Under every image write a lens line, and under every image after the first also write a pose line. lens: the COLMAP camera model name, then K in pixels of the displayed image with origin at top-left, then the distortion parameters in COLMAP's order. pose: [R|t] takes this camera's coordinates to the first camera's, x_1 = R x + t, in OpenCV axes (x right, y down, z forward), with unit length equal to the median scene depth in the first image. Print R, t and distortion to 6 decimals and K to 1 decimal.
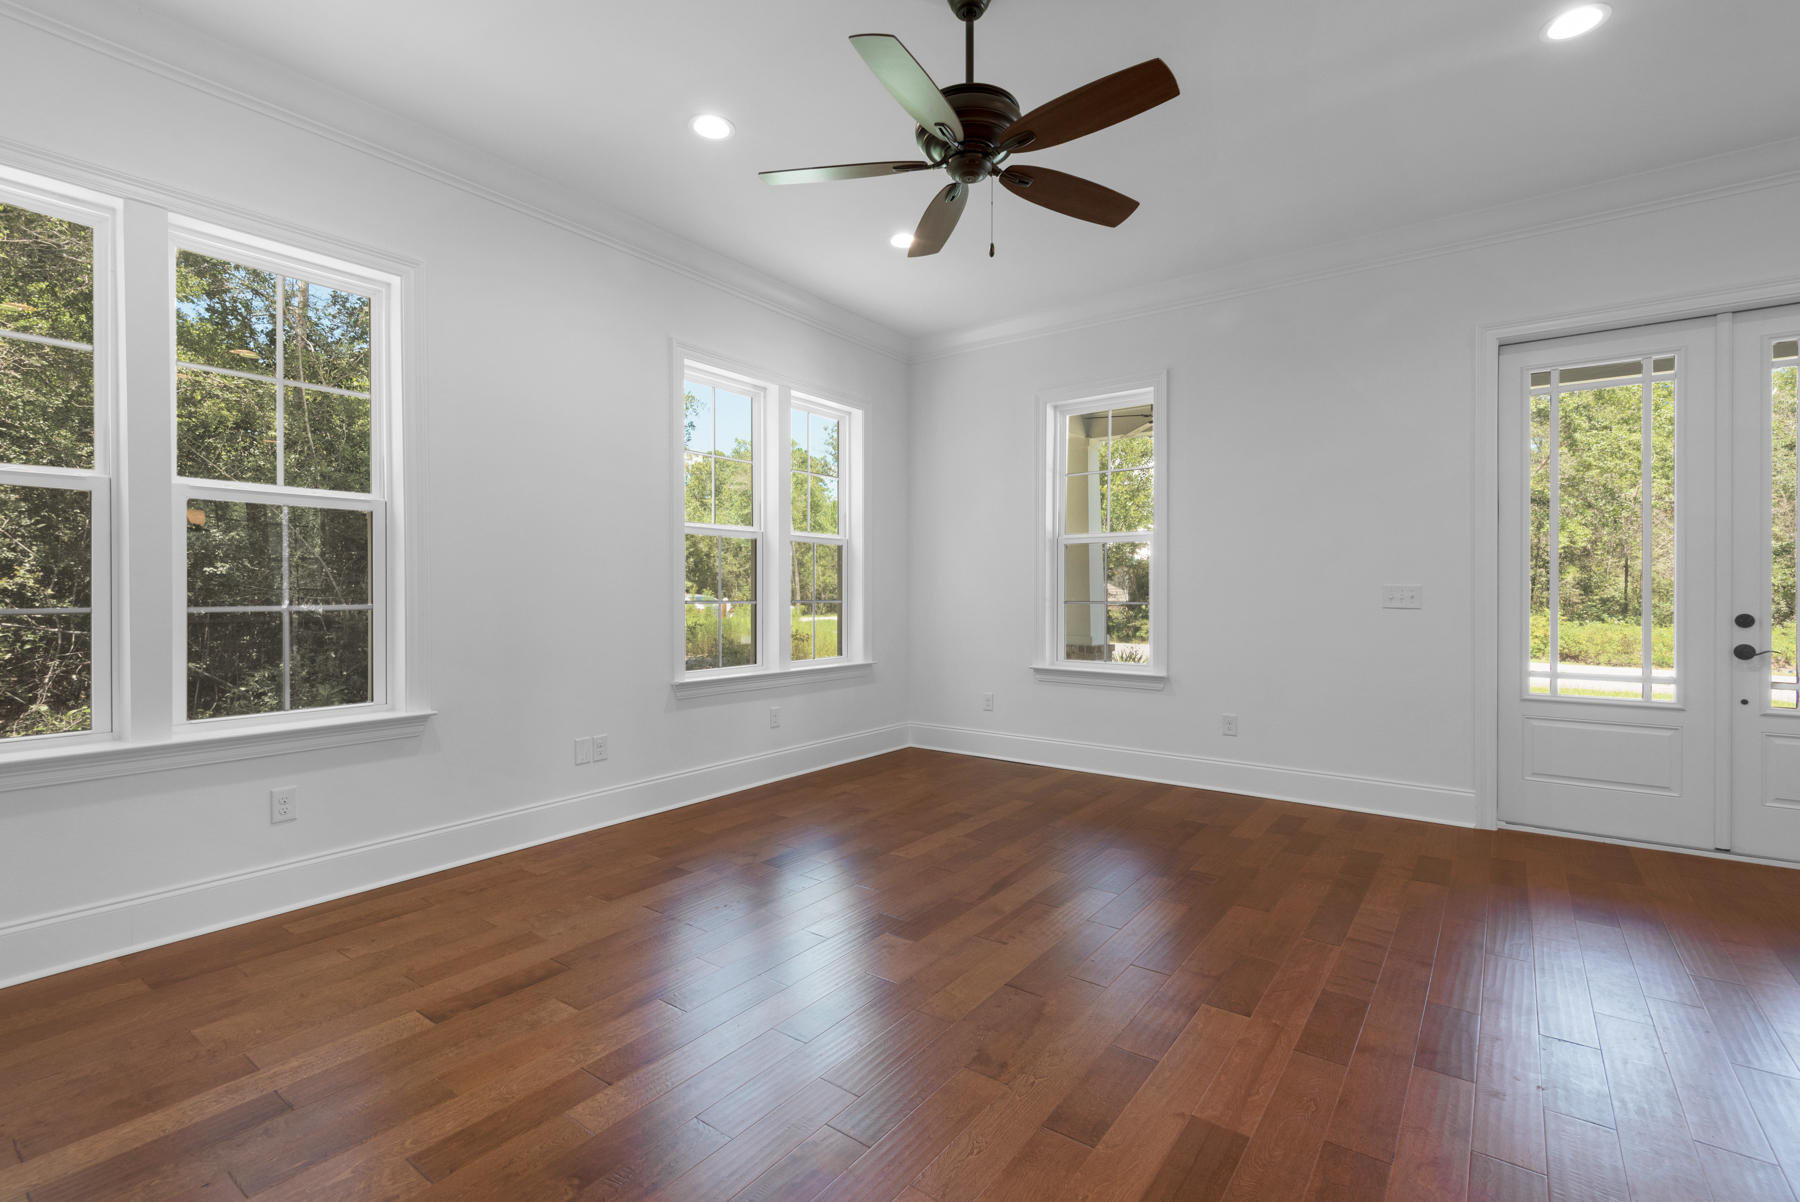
lens RADIAL K [[806.7, 0, 895.1], [0, 806.7, 607.3], [0, 0, 1]] dist [0.019140, -0.011442]
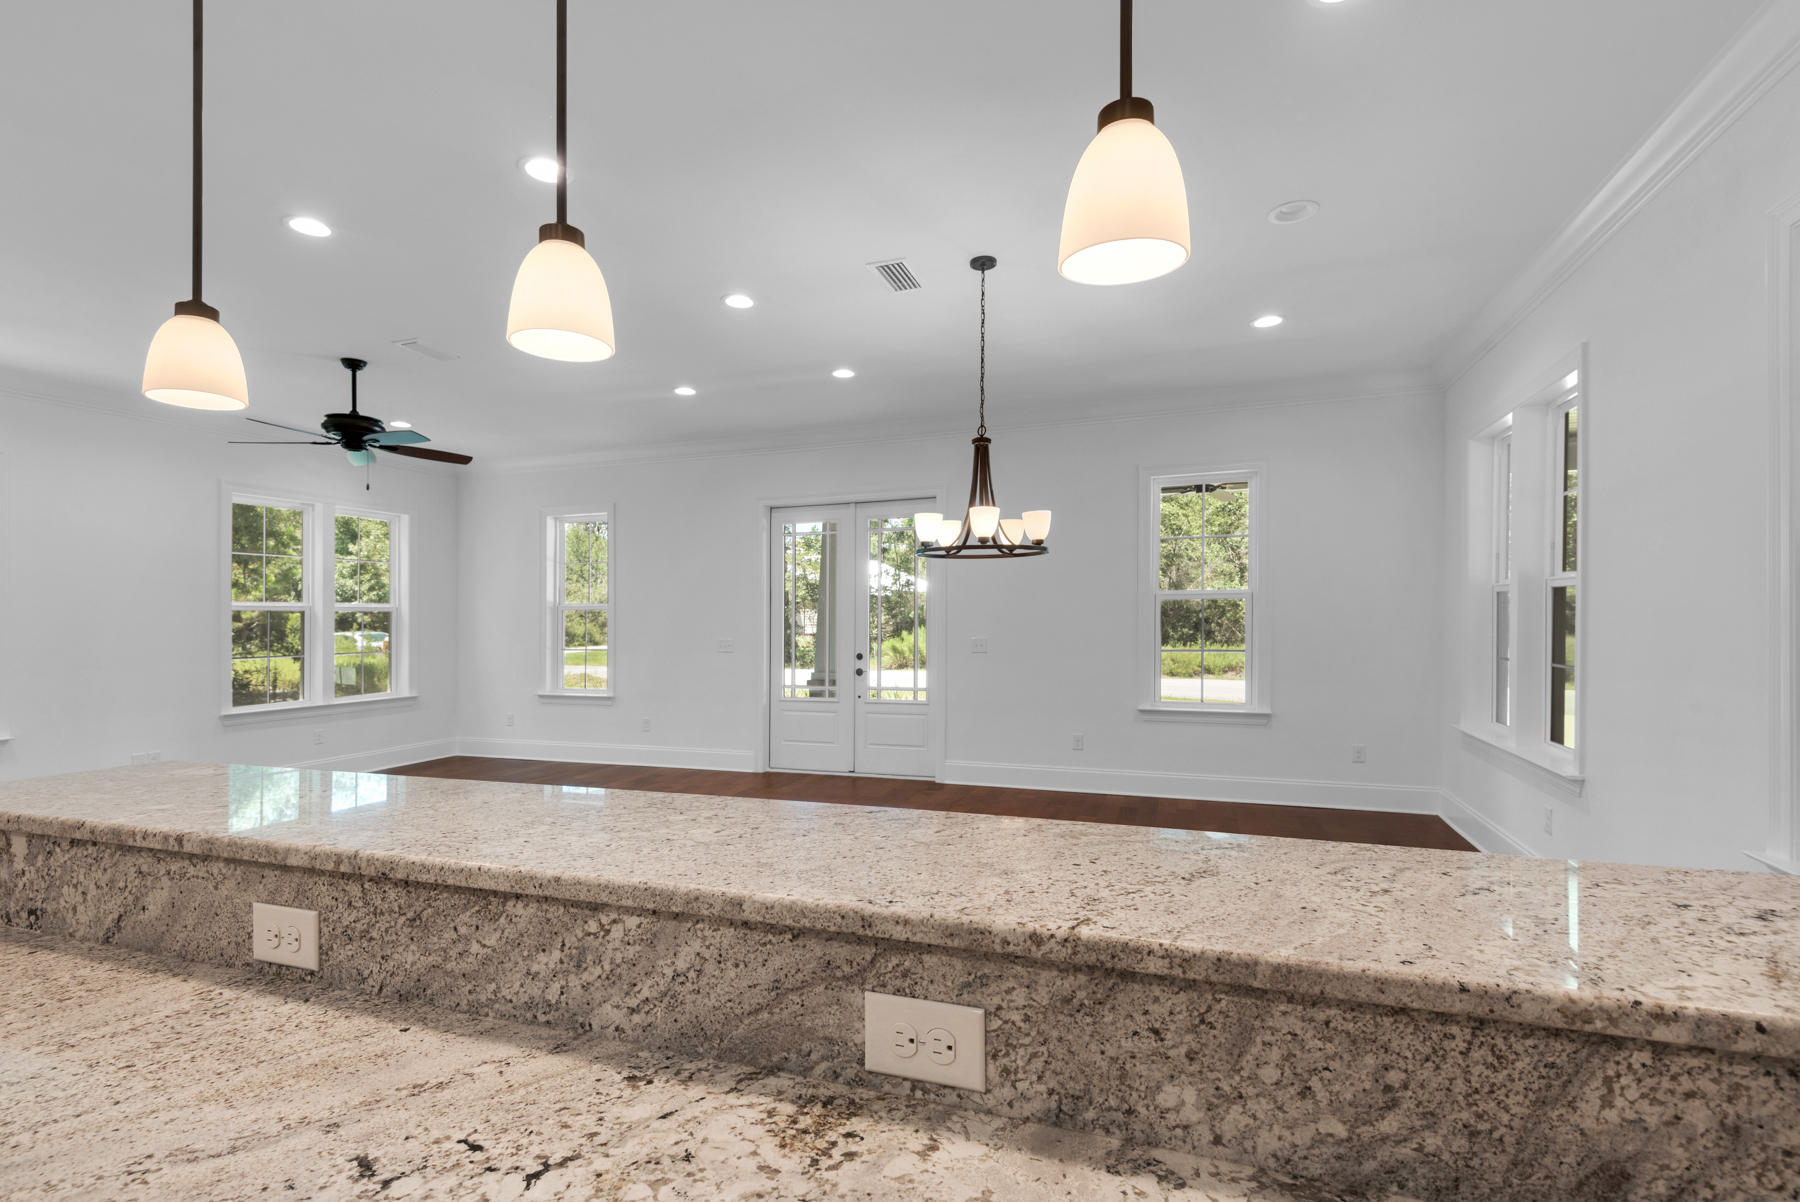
lens RADIAL K [[806.7, 0, 921.2], [0, 806.7, 626.6], [0, 0, 1]] dist [0.019140, -0.011442]
pose [[0.950906, -0.011872, 0.309251, 0.481261], [0.014559, 0.999874, -0.006382, -0.037247], [-0.309136, 0.010571, 0.950959, -0.806056]]
